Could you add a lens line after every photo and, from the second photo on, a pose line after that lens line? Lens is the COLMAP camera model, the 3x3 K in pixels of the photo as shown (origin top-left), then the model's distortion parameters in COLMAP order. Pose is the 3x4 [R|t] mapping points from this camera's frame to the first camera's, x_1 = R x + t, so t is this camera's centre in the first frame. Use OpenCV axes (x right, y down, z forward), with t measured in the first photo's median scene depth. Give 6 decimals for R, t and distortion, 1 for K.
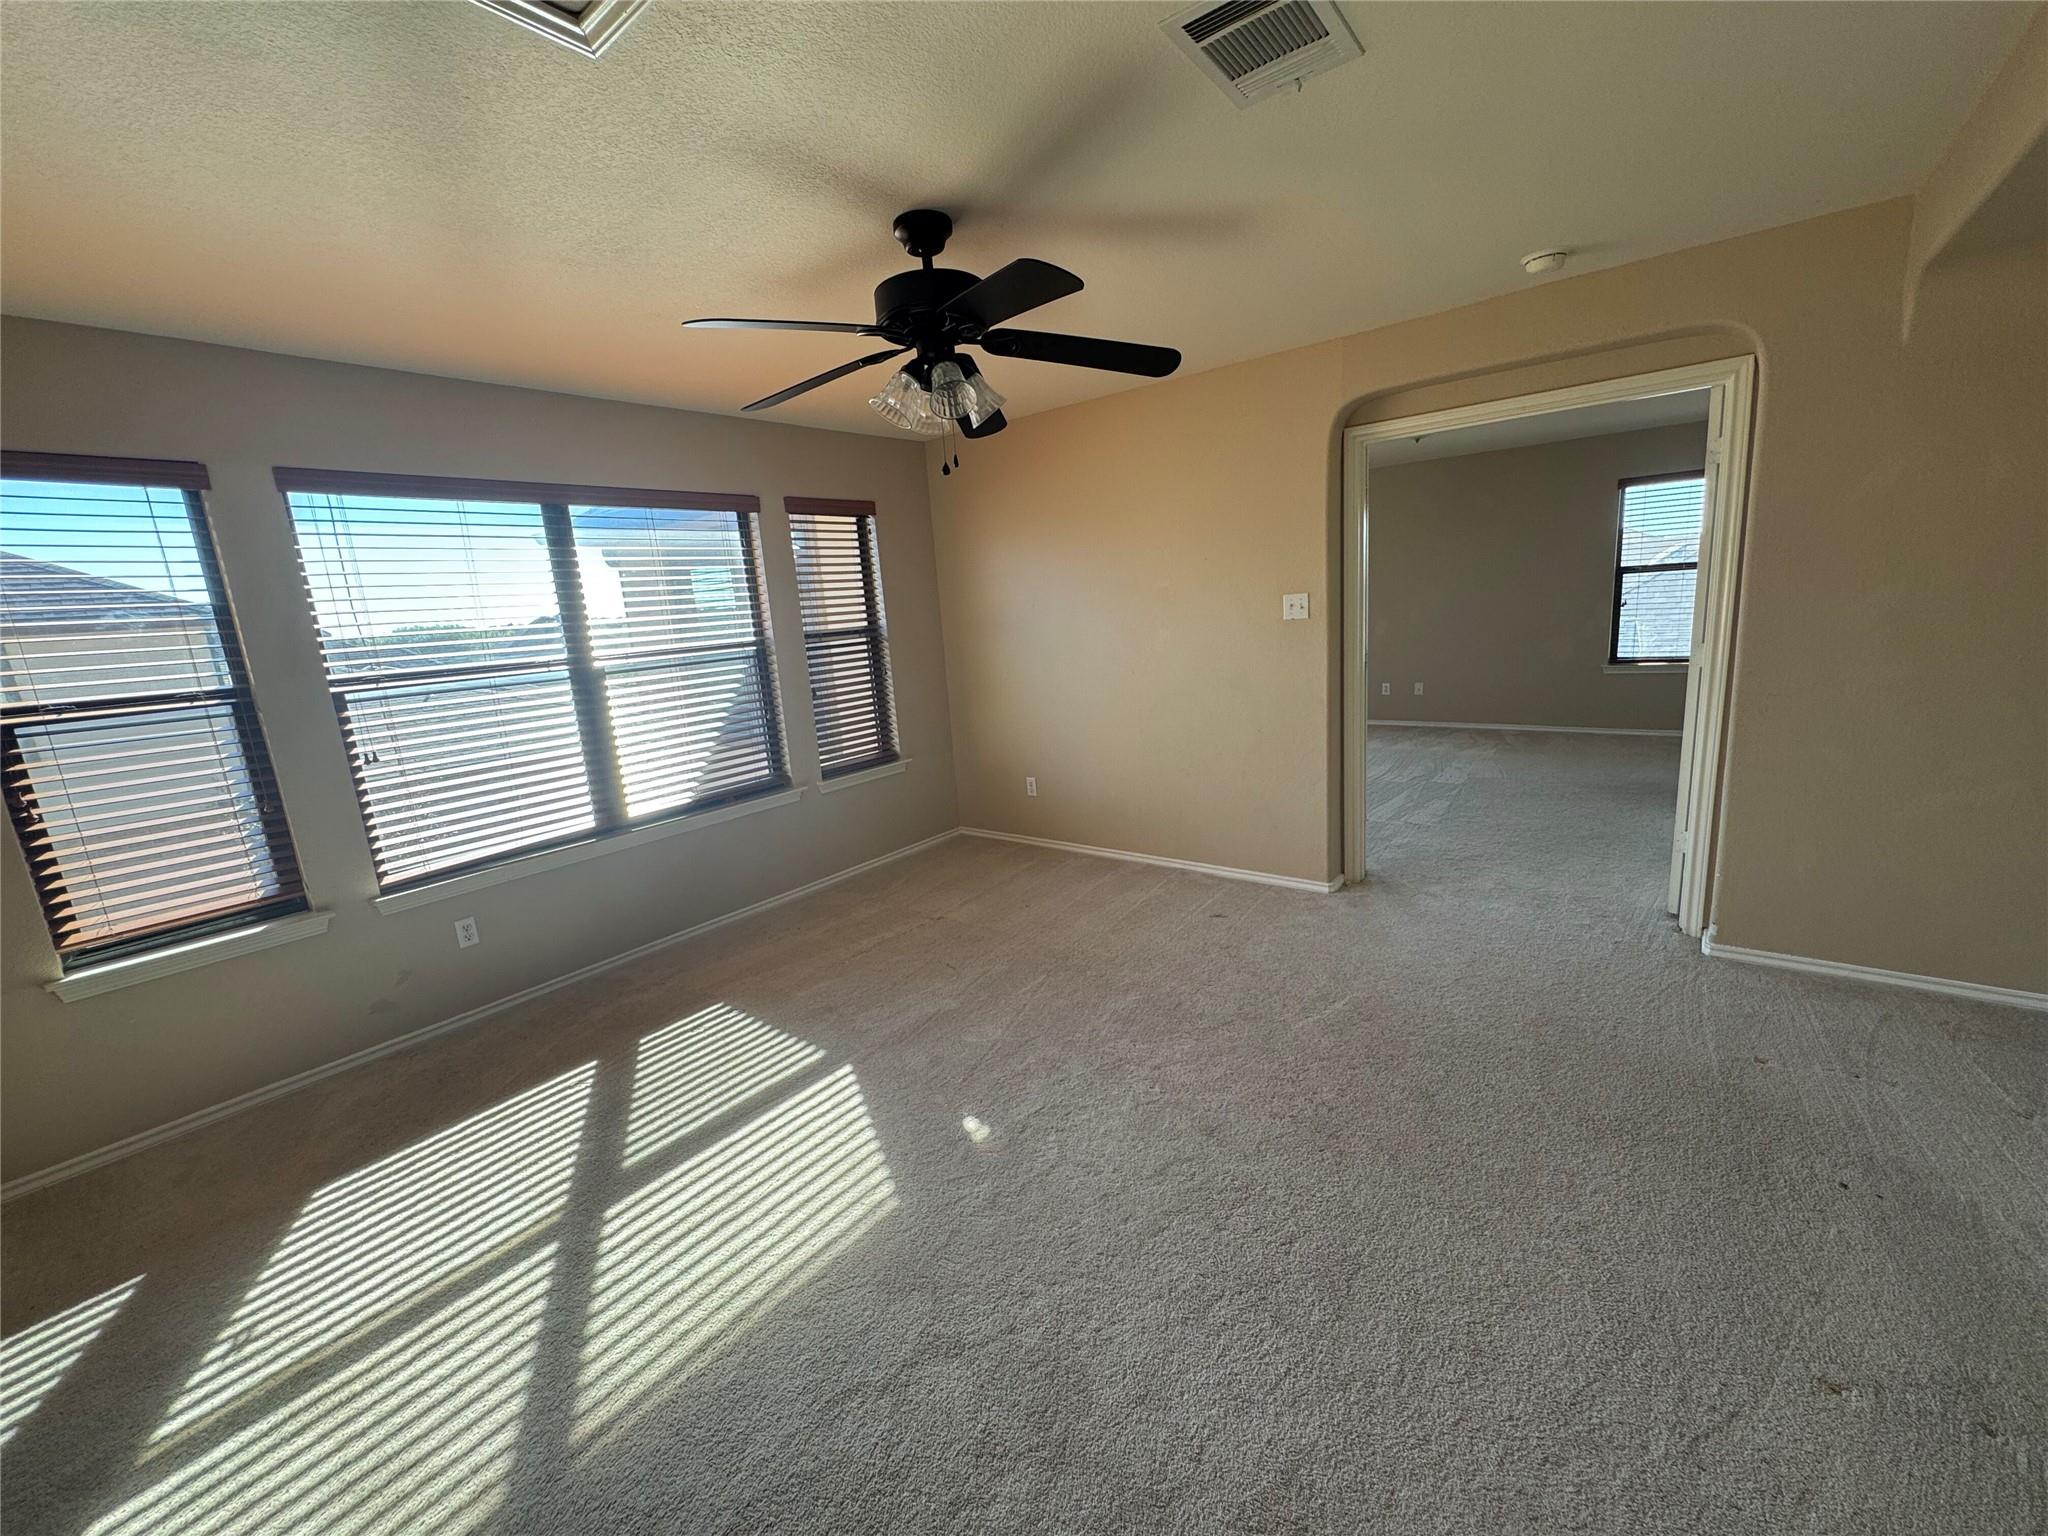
lens RADIAL K [[818.7, 0, 1026.7], [0, 818.7, 766.8], [0, 0, 1]] dist [-0.004359, 0.000172]
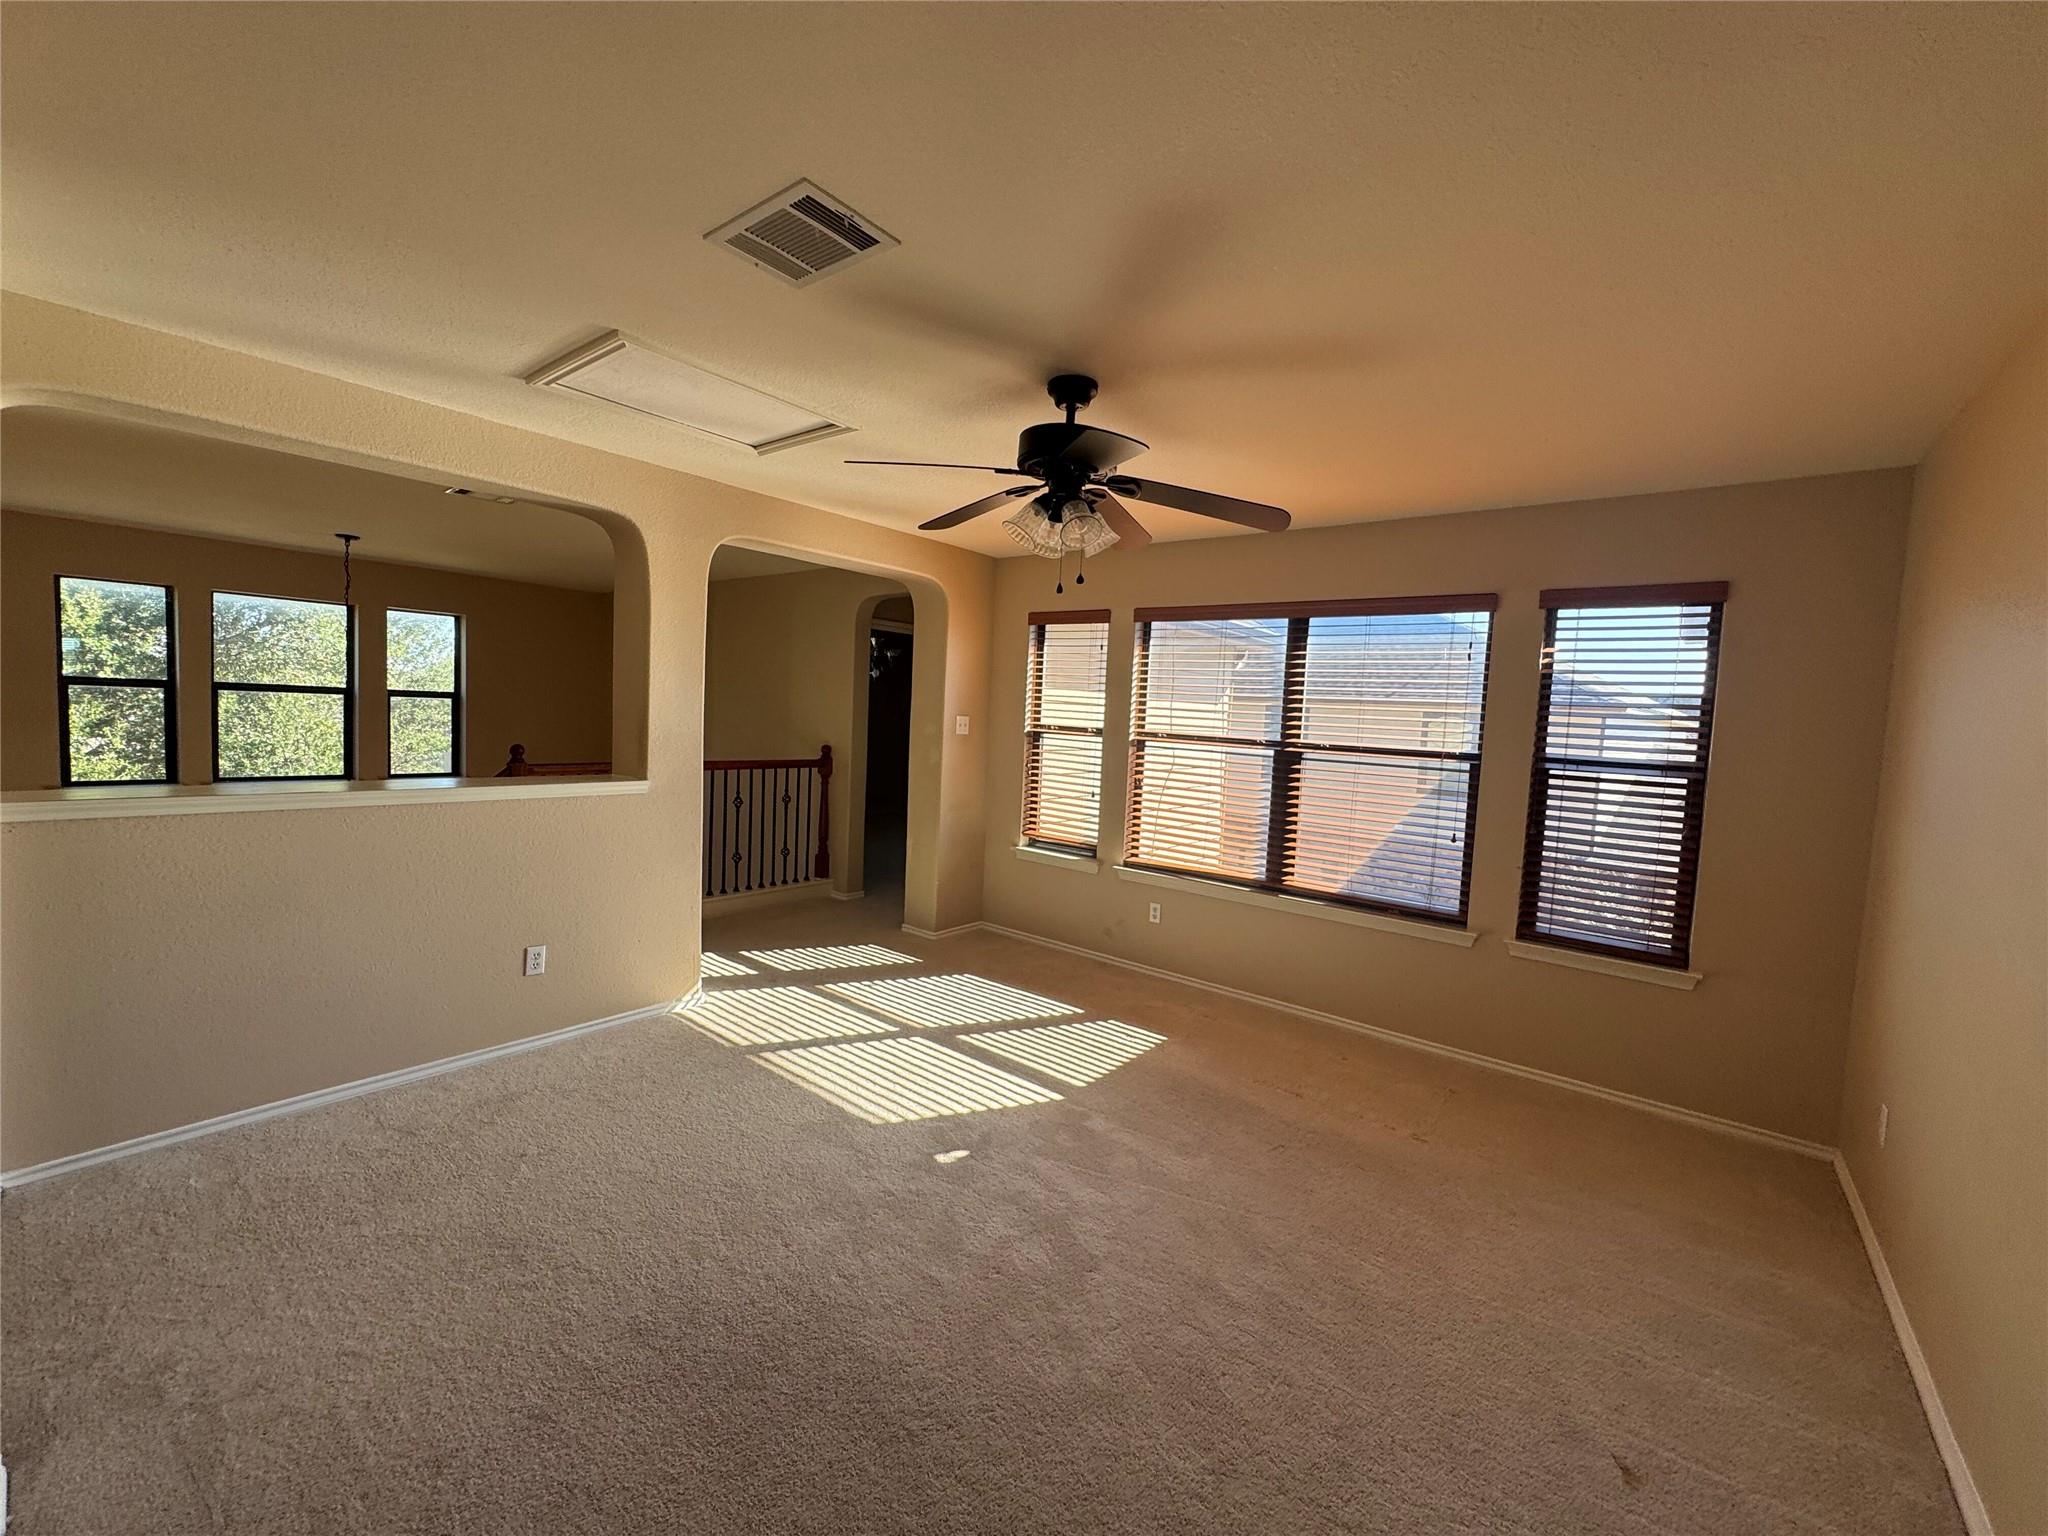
lens RADIAL K [[818.7, 0, 1026.7], [0, 818.7, 766.8], [0, 0, 1]] dist [-0.004359, 0.000172]
pose [[-0.006367, 0.139577, -0.990191, 0.764831], [-0.248309, 0.958976, 0.136774, -0.200262], [0.968660, 0.246744, 0.028552, 0.722863]]
